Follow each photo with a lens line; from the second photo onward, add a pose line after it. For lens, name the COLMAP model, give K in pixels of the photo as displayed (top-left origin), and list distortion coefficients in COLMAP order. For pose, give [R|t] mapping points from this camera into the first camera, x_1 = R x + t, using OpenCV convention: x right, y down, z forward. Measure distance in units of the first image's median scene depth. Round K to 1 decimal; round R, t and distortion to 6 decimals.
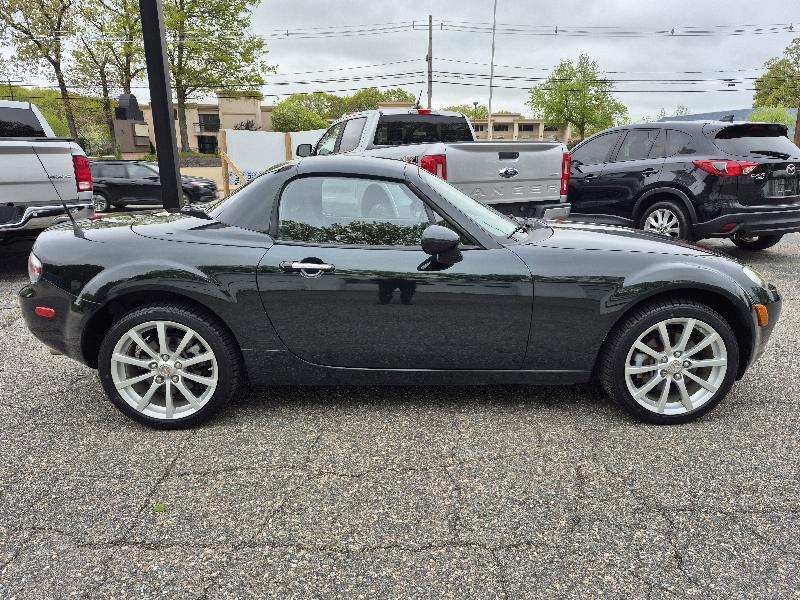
lens RADIAL K [[558.6, 0, 403.2], [0, 558.6, 301.0], [0, 0, 1]] dist [0.028751, -0.021611]
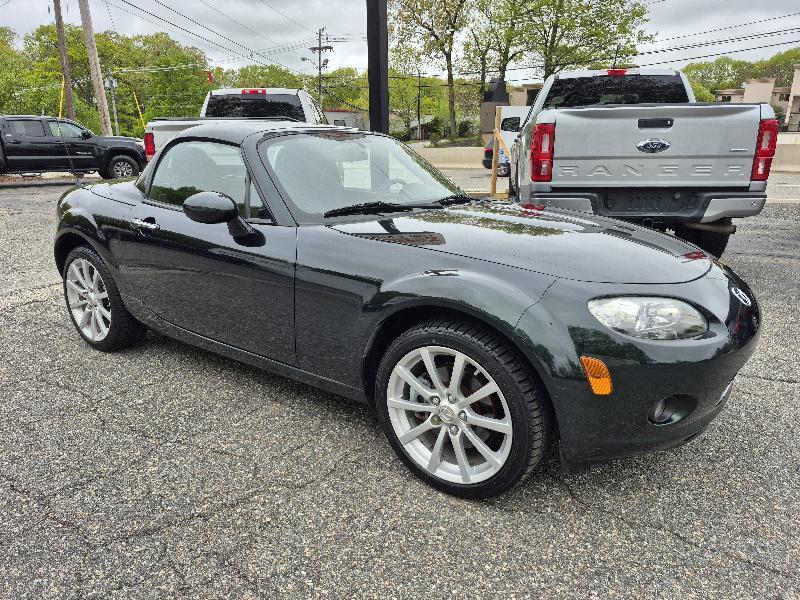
lens RADIAL K [[558.6, 0, 393.0], [0, 558.6, 305.2], [0, 0, 1]] dist [0.028751, -0.021611]
pose [[0.793295, 0.170296, -0.584536, 0.337982], [-0.146615, 0.985266, 0.088066, -0.029367], [0.590921, 0.015839, 0.806574, 0.160909]]
